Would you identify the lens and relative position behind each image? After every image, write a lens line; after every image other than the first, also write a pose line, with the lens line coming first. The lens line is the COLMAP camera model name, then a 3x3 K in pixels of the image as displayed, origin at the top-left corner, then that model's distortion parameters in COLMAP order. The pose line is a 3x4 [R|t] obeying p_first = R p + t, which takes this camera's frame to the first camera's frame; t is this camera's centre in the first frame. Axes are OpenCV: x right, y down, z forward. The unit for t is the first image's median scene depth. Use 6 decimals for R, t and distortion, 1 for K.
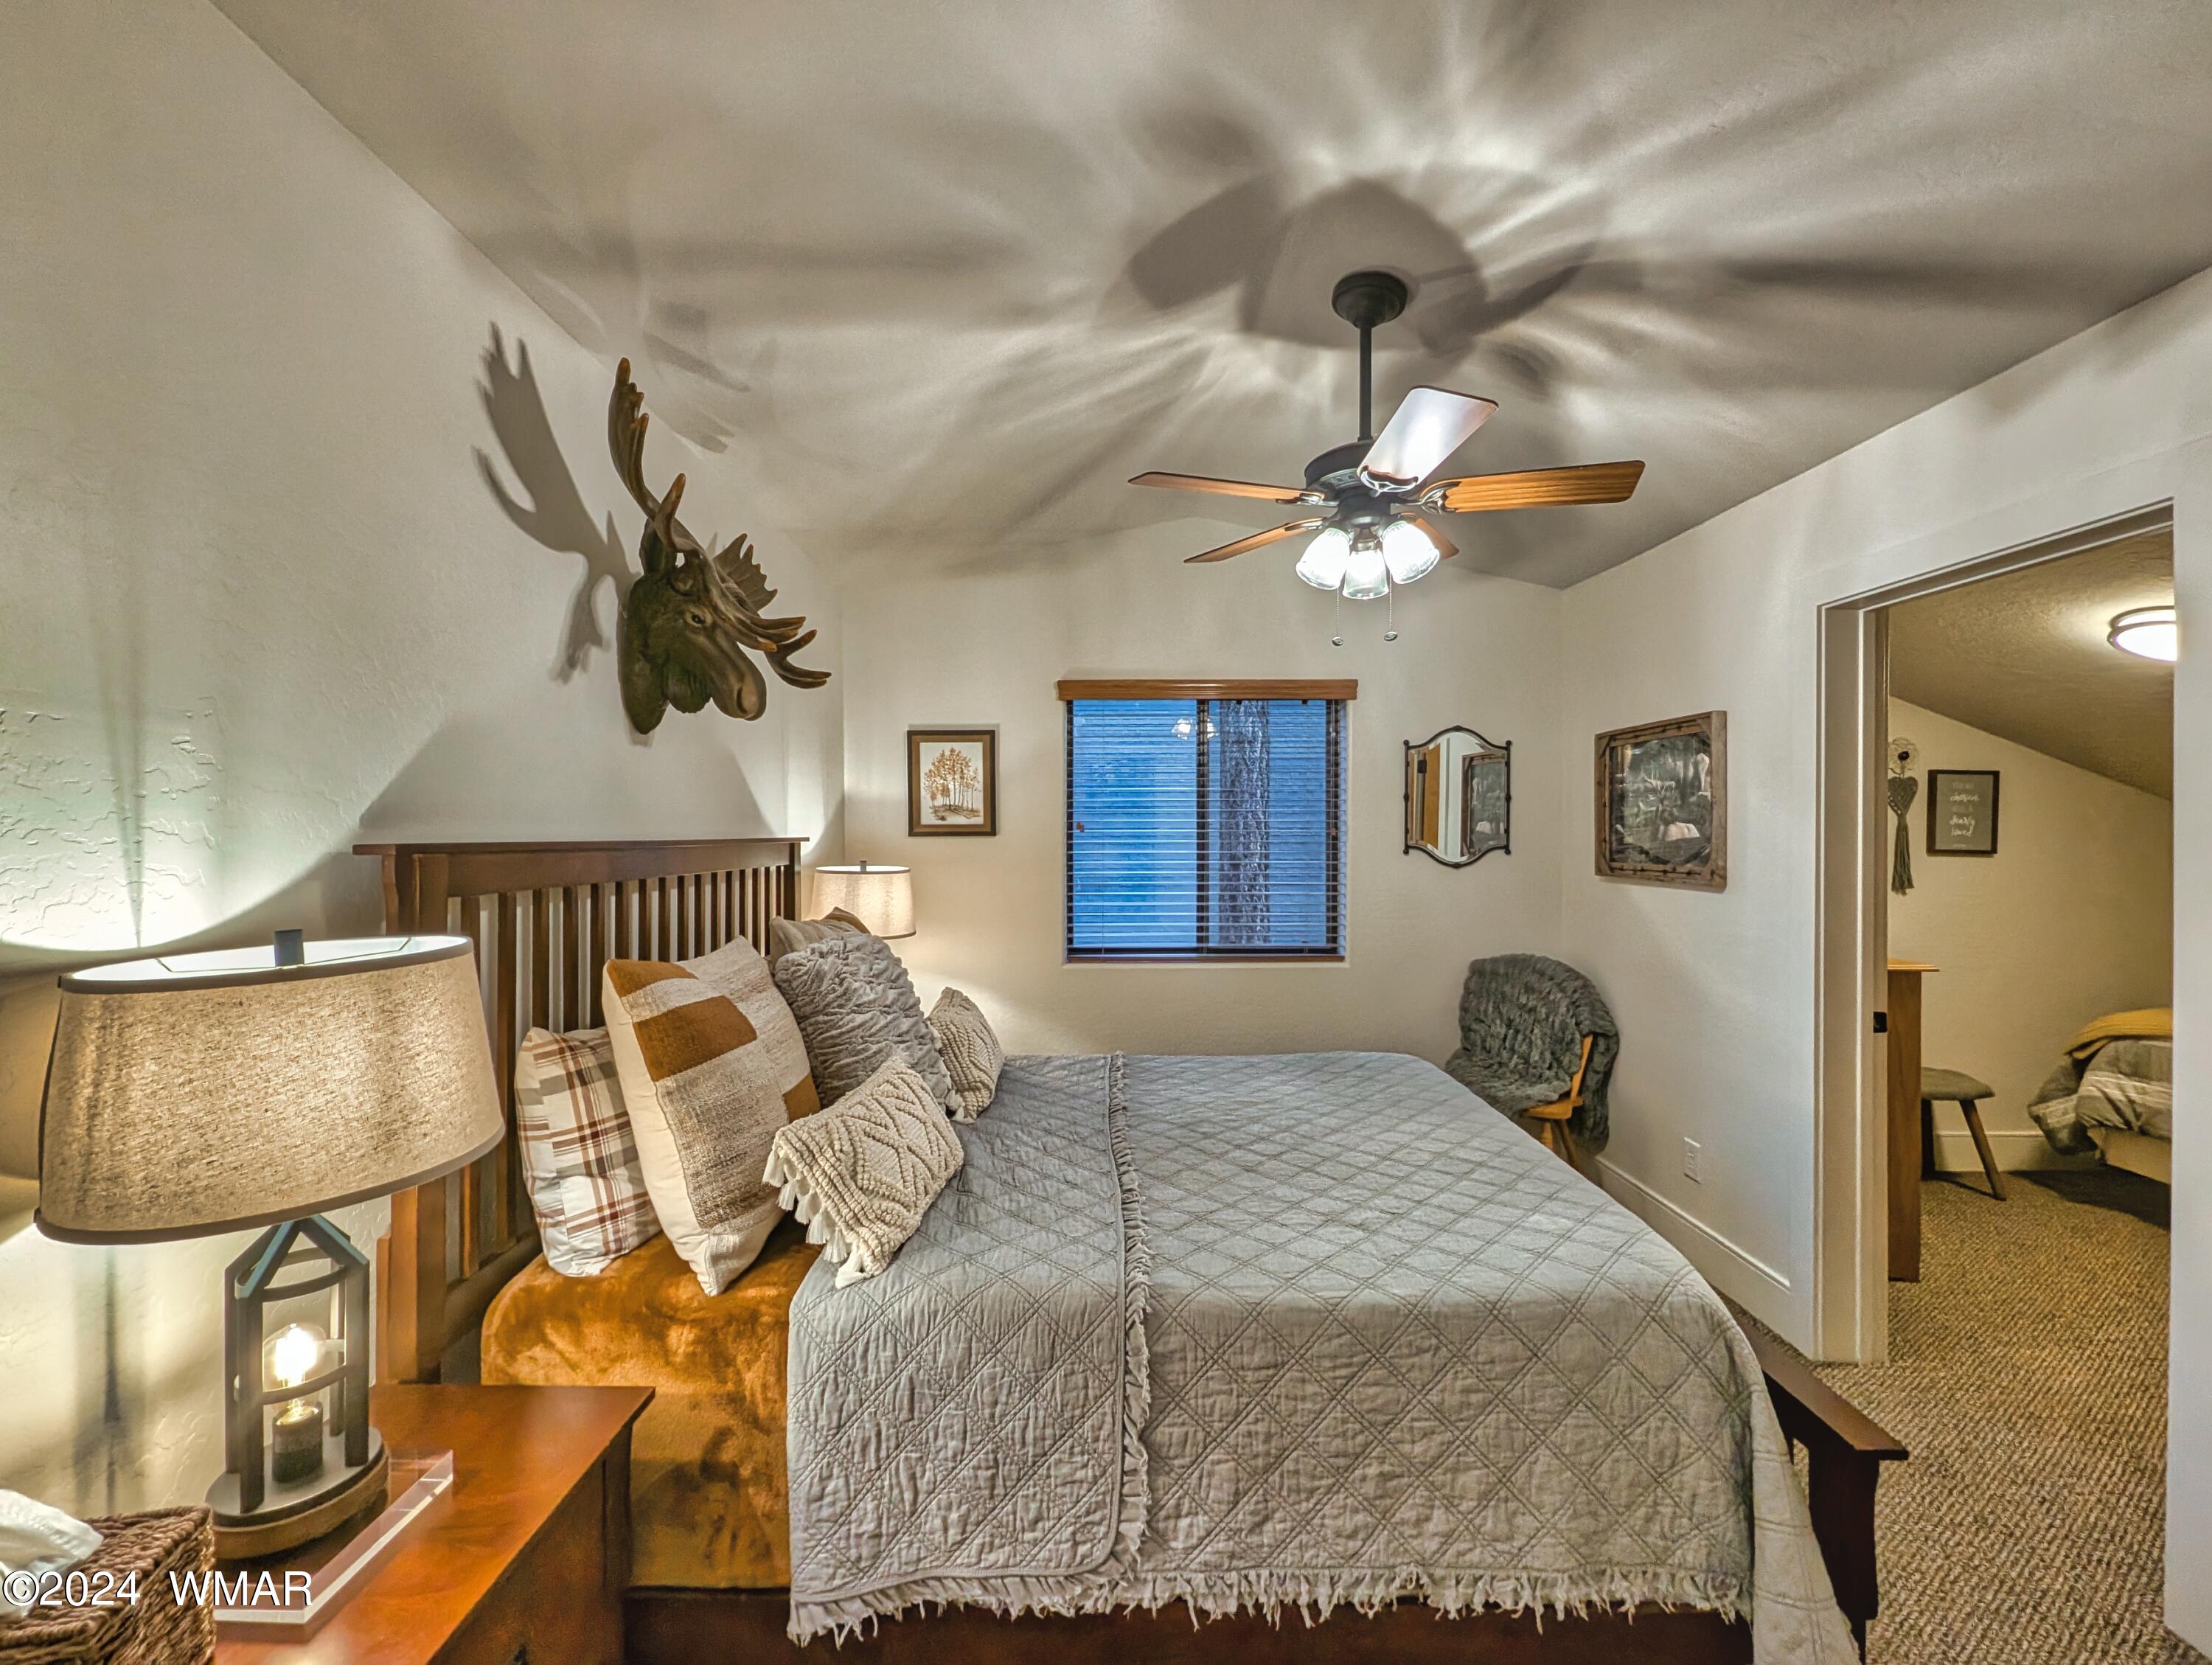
lens RADIAL K [[909.4, 0, 1086.6], [0, 909.4, 840.4], [0, 0, 1]] dist [0.001788, -0.004673]
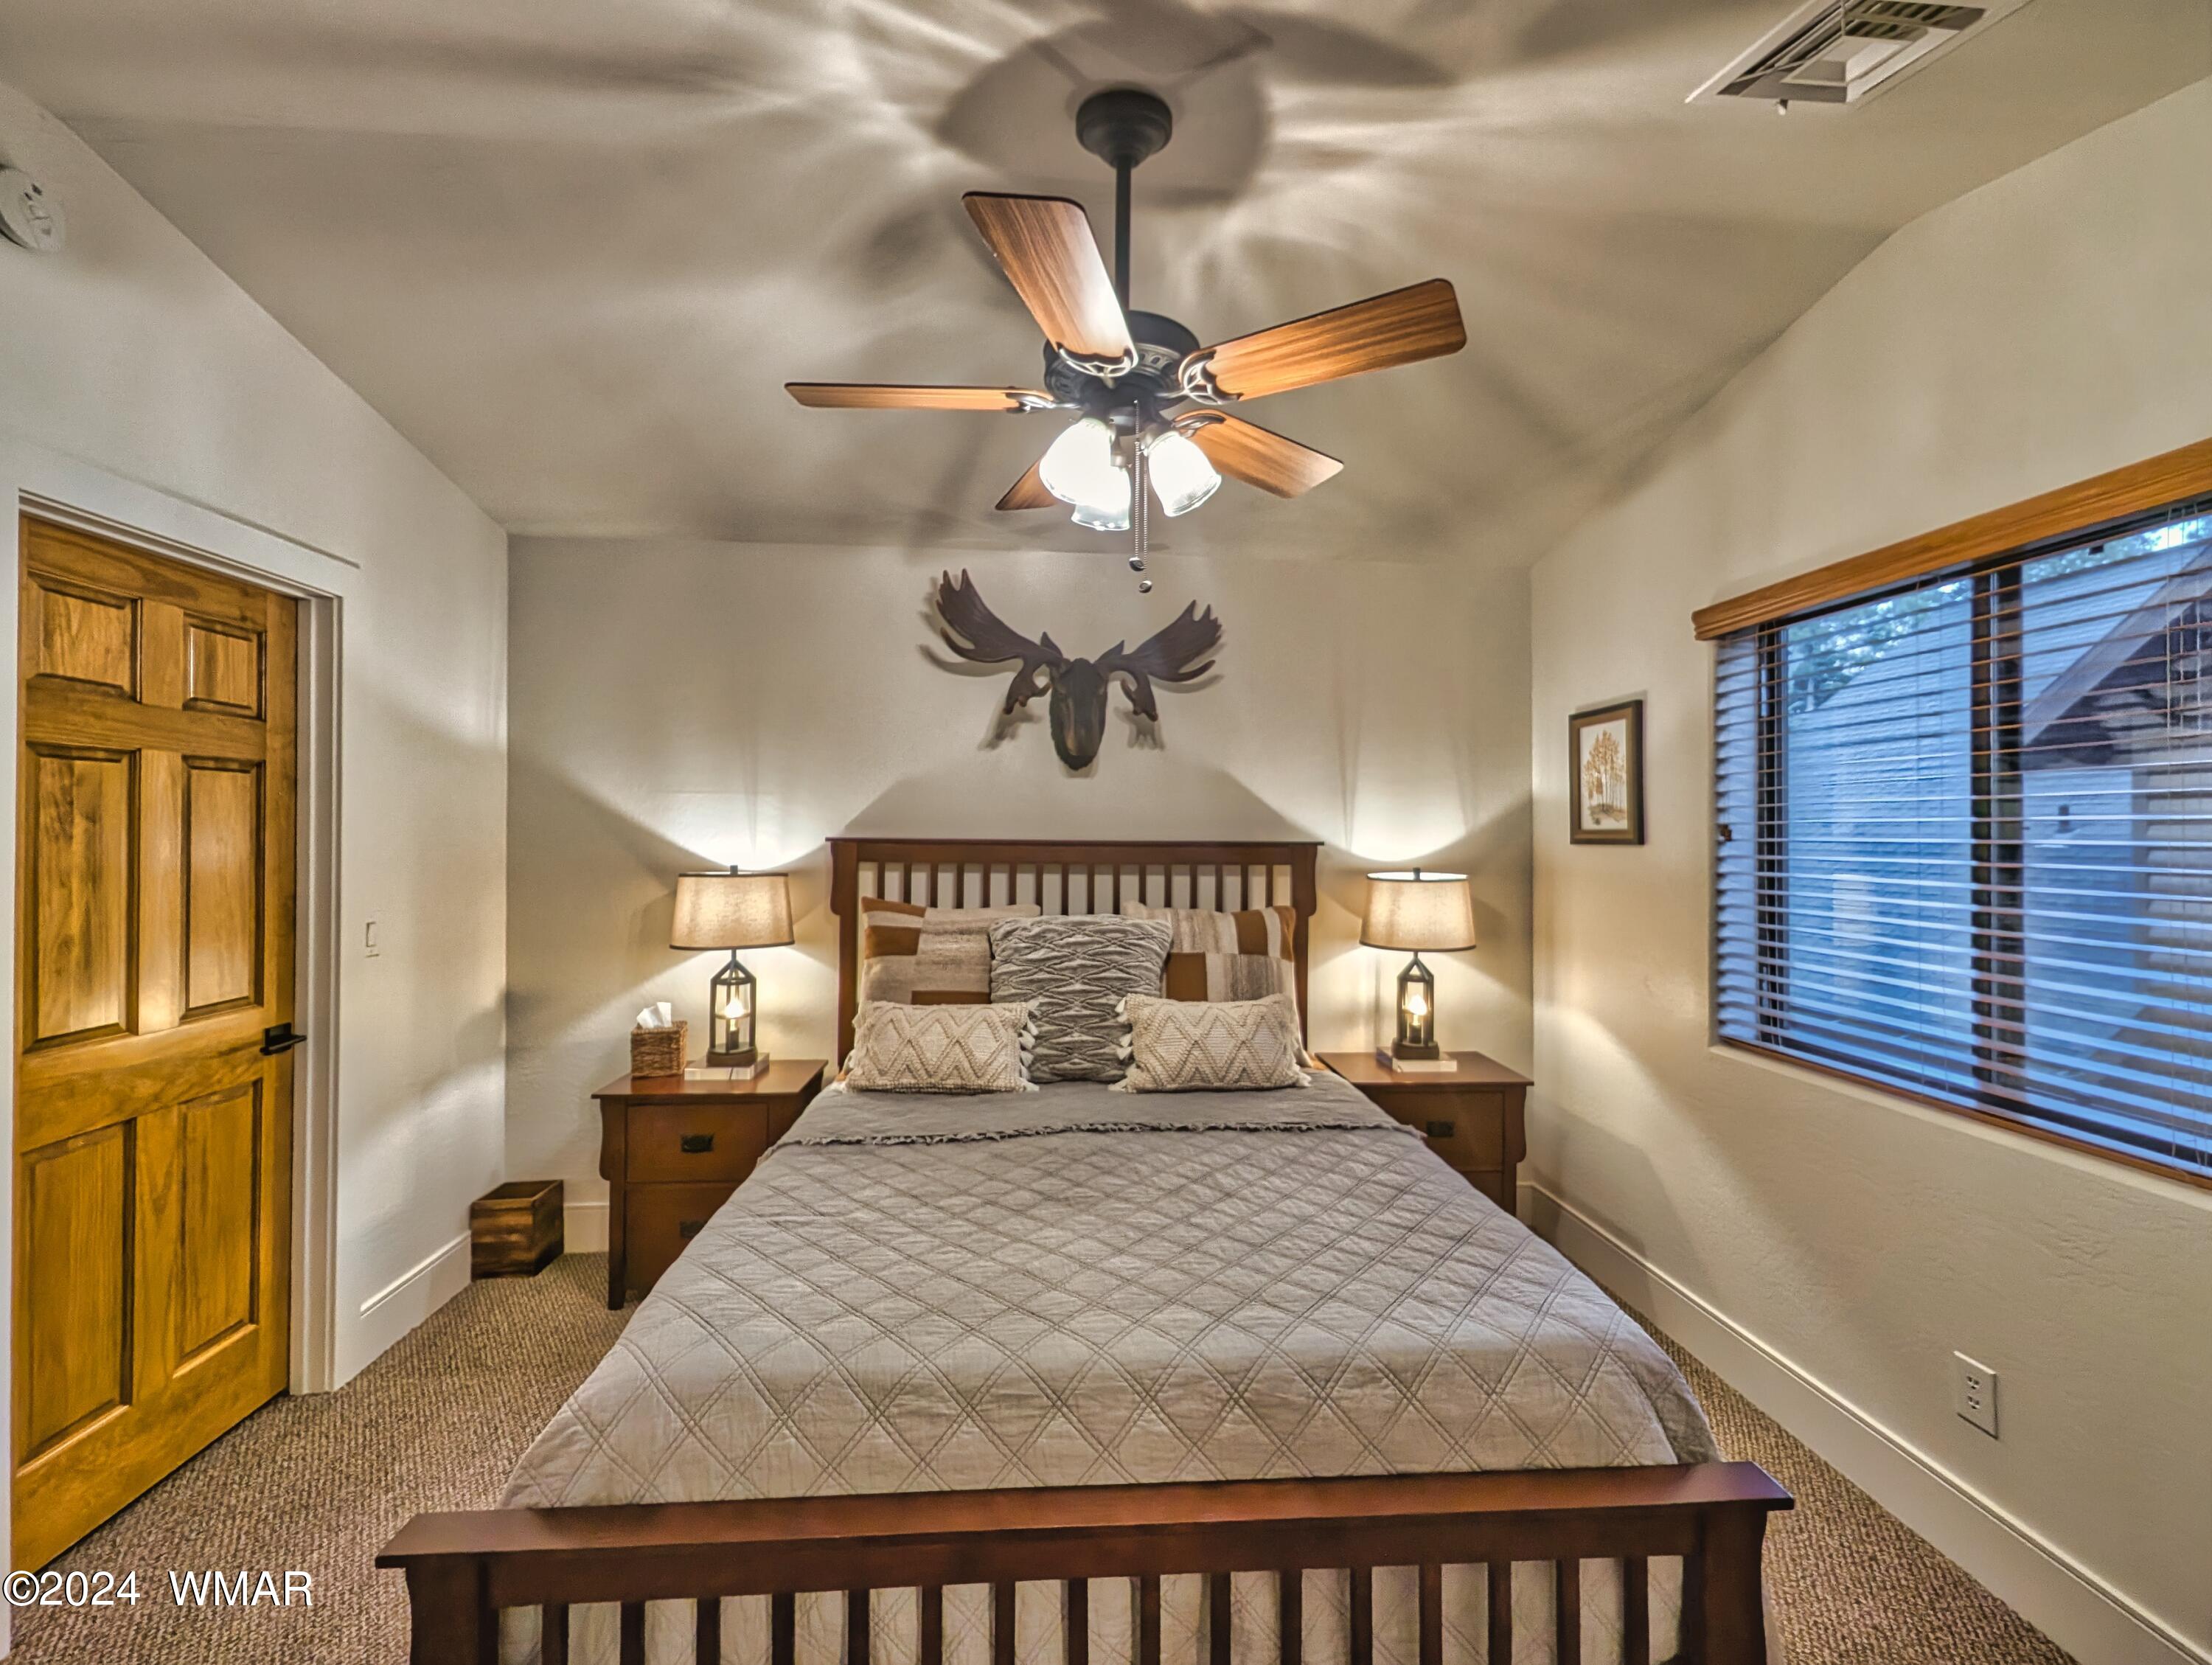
lens RADIAL K [[919.0, 0, 1110.6], [0, 919.0, 833.4], [0, 0, 1]] dist [0.004920, -0.000204]
pose [[0.096984, 0.001545, -0.995285, 1.093267], [-0.017729, 0.999843, -0.000176, -0.012357], [0.995128, 0.017663, 0.096996, 0.946852]]
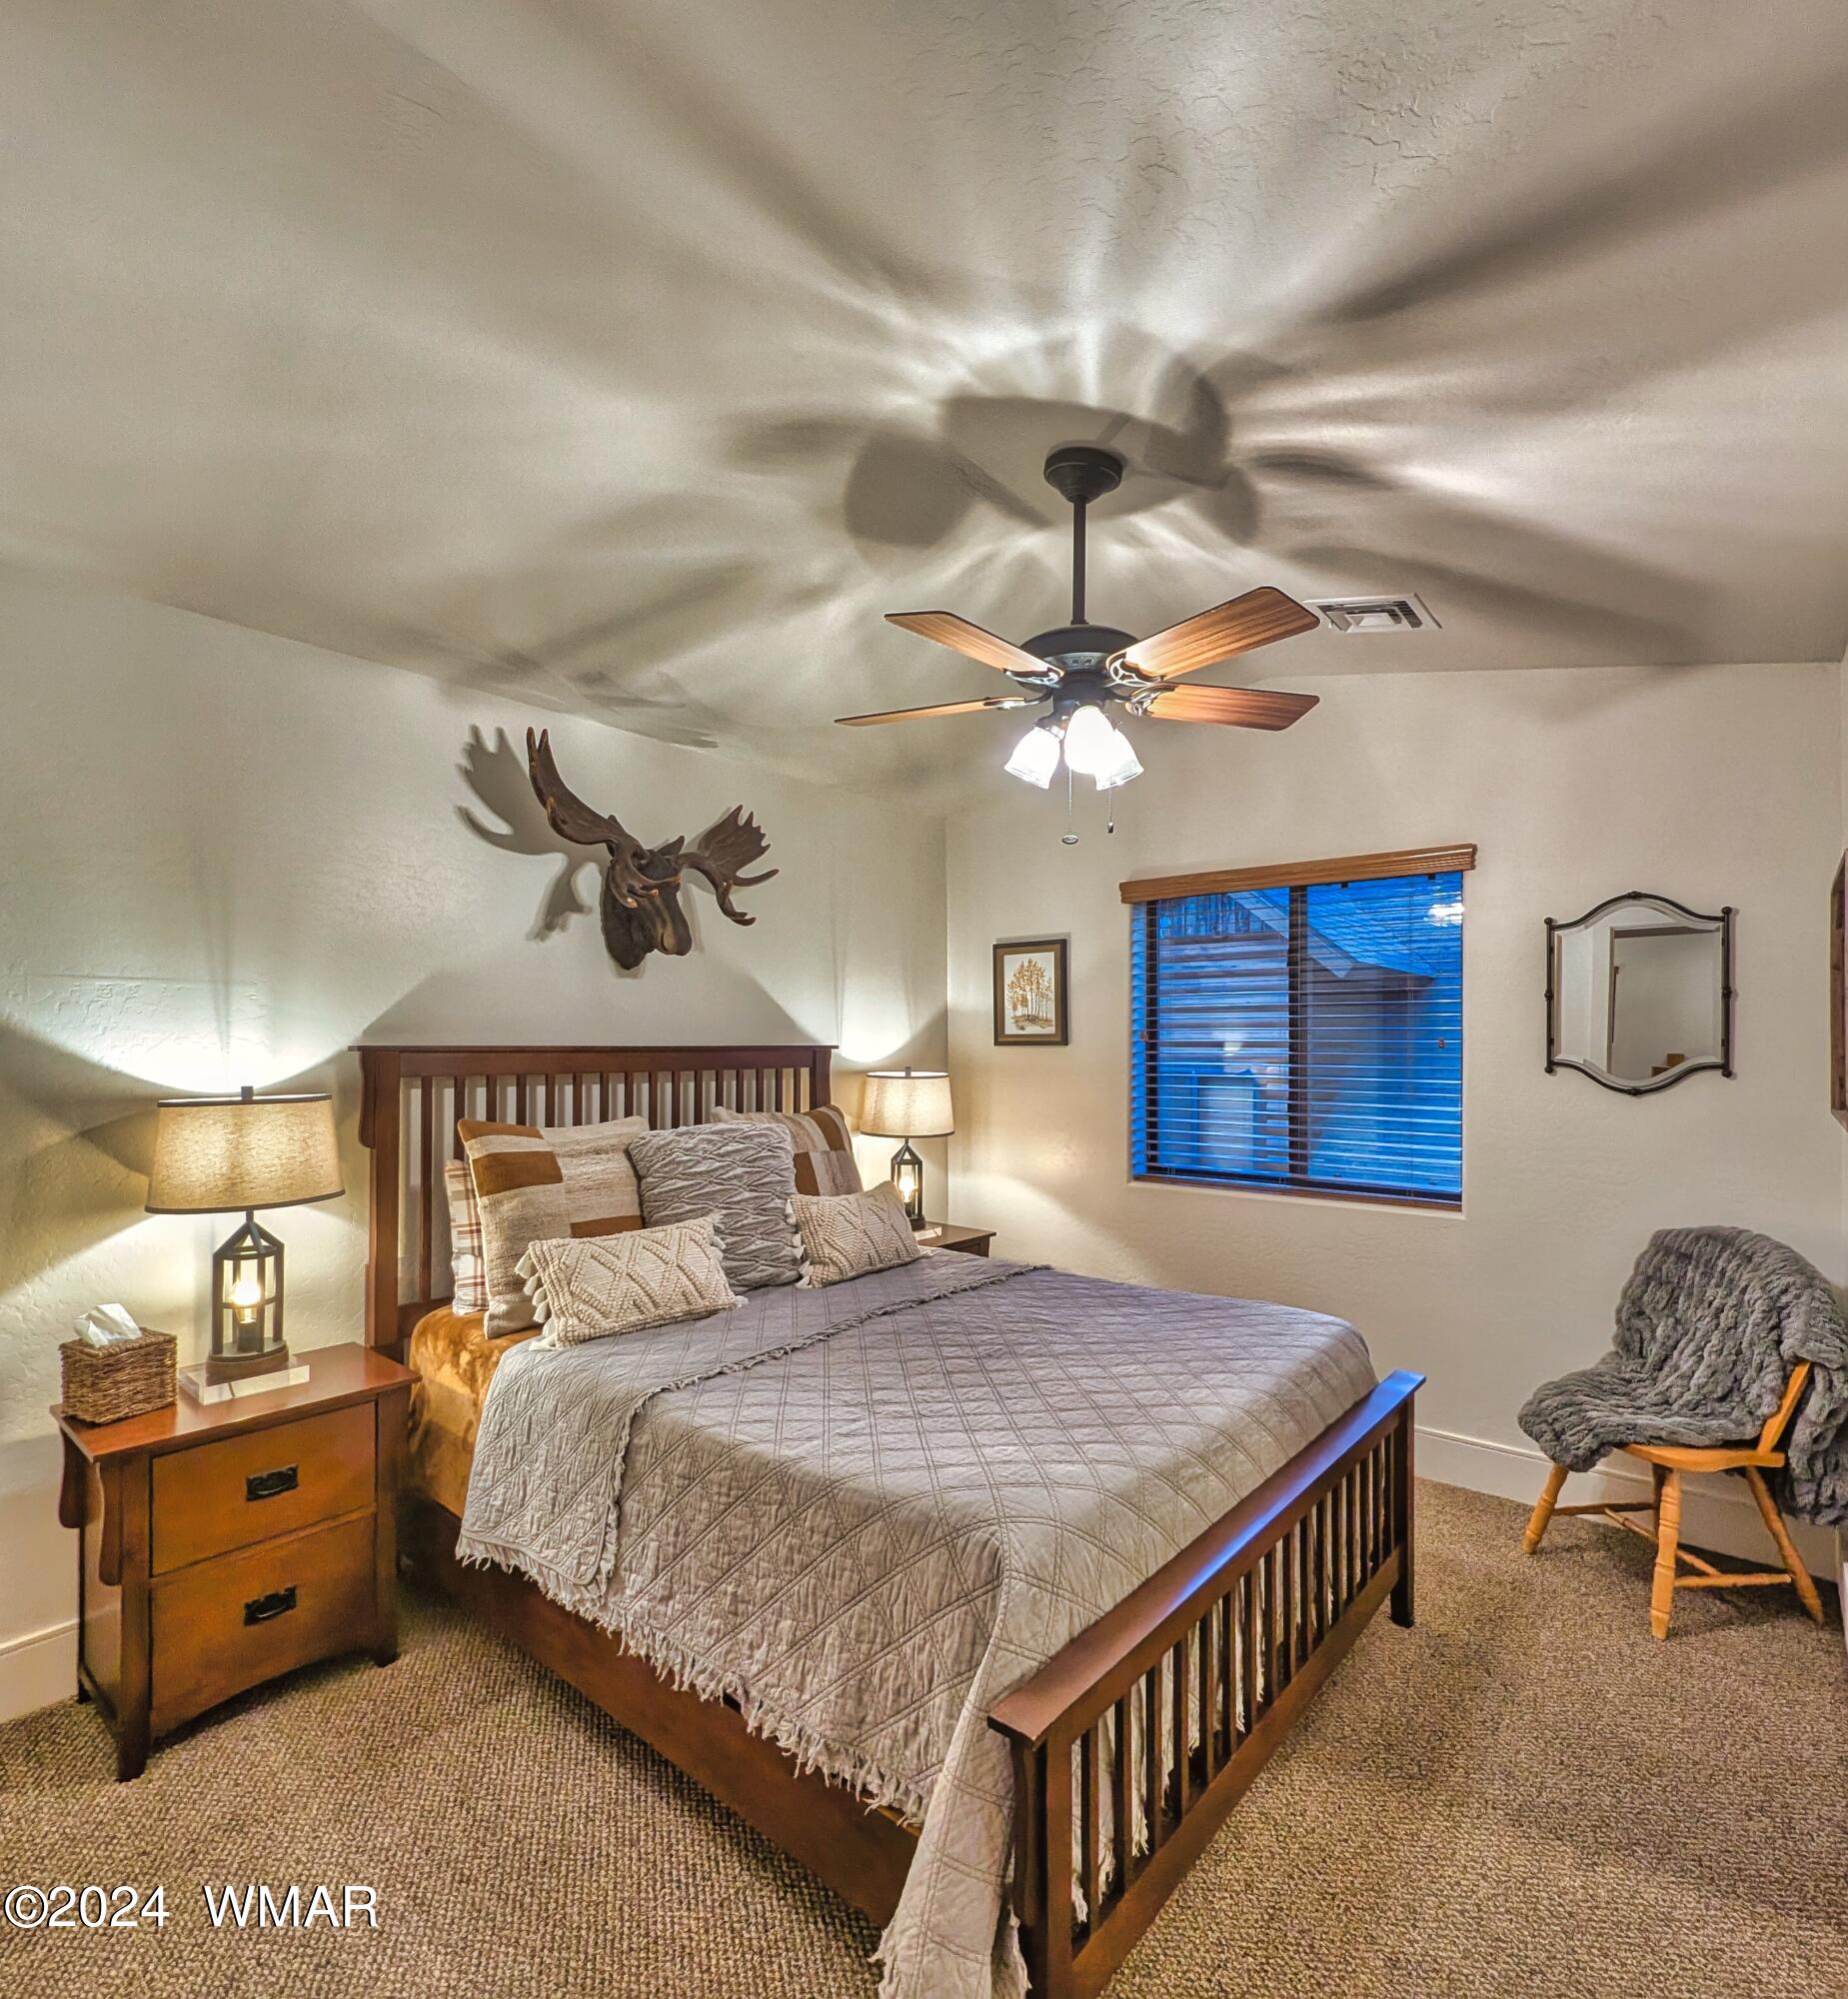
lens RADIAL K [[995.9, 0, 907.6], [0, 995.9, 1045.6], [0, 0, 1]] dist [0.001122, 0.000143]
pose [[0.771672, 0.005872, -0.635994, 0.847456], [-0.009660, 0.999950, -0.002488, -0.000973], [0.635947, 0.008063, 0.771690, 0.100385]]
